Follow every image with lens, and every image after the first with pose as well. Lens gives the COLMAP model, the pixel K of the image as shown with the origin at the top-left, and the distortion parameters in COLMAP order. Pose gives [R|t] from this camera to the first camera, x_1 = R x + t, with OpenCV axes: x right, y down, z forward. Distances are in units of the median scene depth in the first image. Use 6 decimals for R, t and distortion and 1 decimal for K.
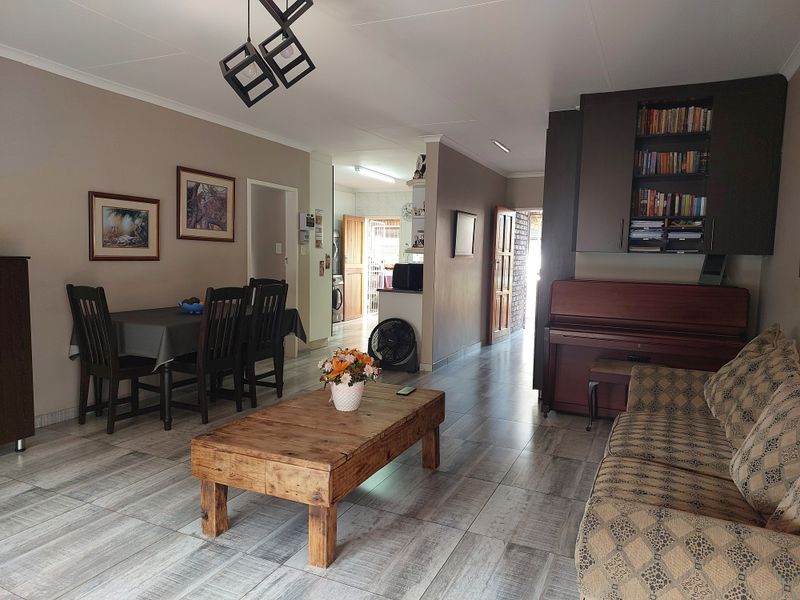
lens RADIAL K [[542.8, 0, 400.0], [0, 542.8, 300.0], [0, 0, 1]] dist [0.023914, -0.001241]
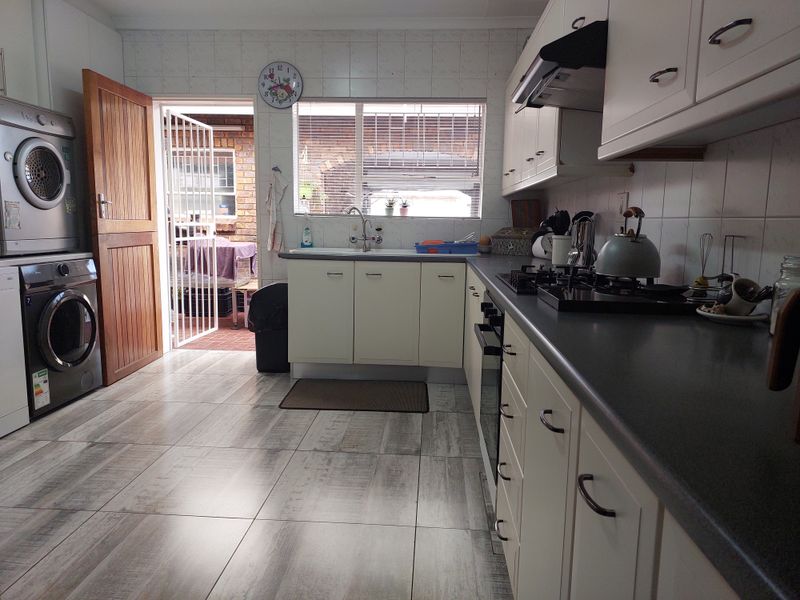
lens RADIAL K [[542.8, 0, 400.0], [0, 542.8, 300.0], [0, 0, 1]] dist [0.023914, -0.001241]
pose [[0.923385, -0.053267, 0.380161, -0.058723], [0.027115, 0.996903, 0.073823, -0.035310], [-0.382916, -0.057859, 0.921970, 0.595397]]
